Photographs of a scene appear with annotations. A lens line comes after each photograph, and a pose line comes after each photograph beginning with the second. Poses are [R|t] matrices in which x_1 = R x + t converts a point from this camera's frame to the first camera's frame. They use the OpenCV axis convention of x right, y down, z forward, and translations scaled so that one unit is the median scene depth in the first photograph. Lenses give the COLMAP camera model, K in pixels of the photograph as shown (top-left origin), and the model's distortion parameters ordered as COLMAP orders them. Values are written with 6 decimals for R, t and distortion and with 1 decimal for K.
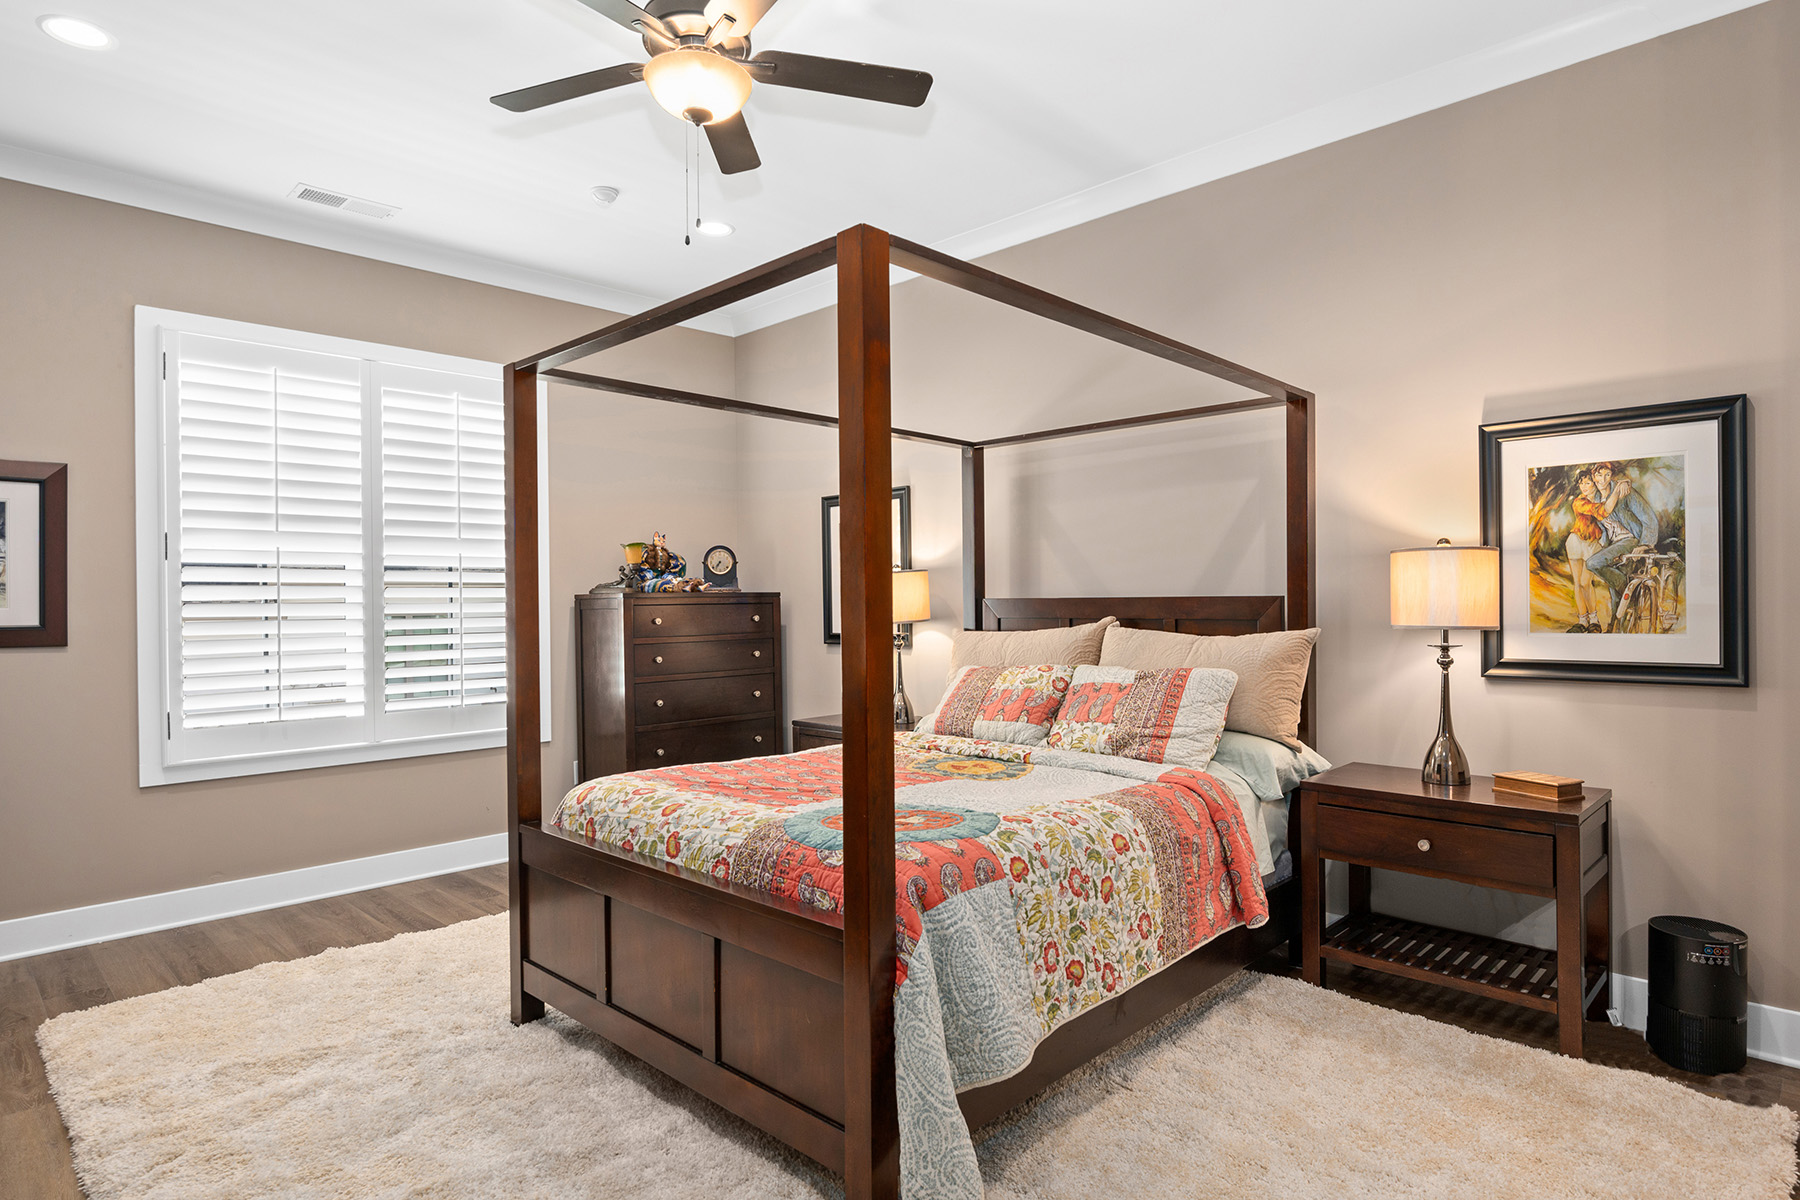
lens RADIAL K [[971.6, 0, 915.0], [0, 971.6, 597.9], [0, 0, 1]] dist [-0.008693, 0.000870]
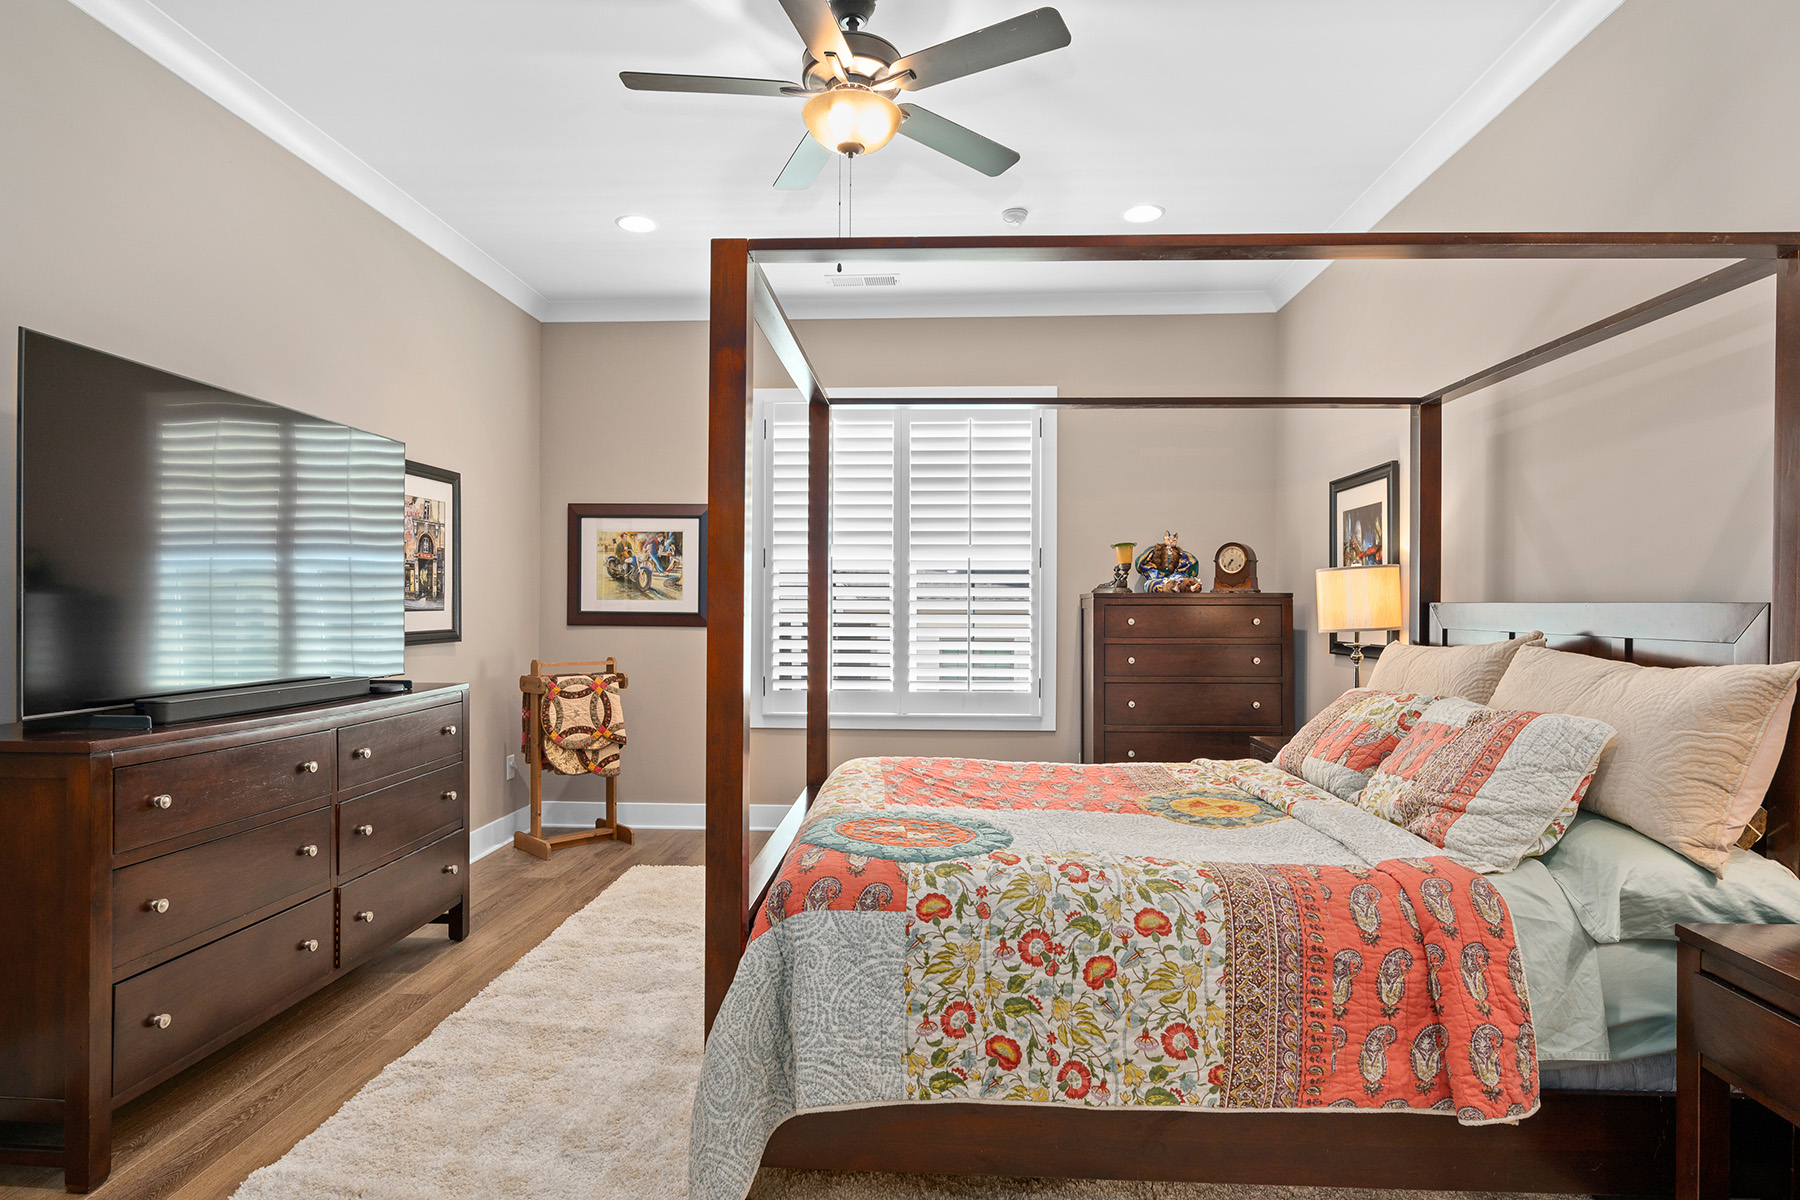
lens RADIAL K [[971.6, 0, 915.0], [0, 971.6, 597.9], [0, 0, 1]] dist [-0.008693, 0.000870]
pose [[0.665883, 0.008706, -0.746005, 0.667135], [-0.008440, 0.999956, 0.004136, -0.004808], [0.746008, 0.003542, 0.665927, 0.355482]]
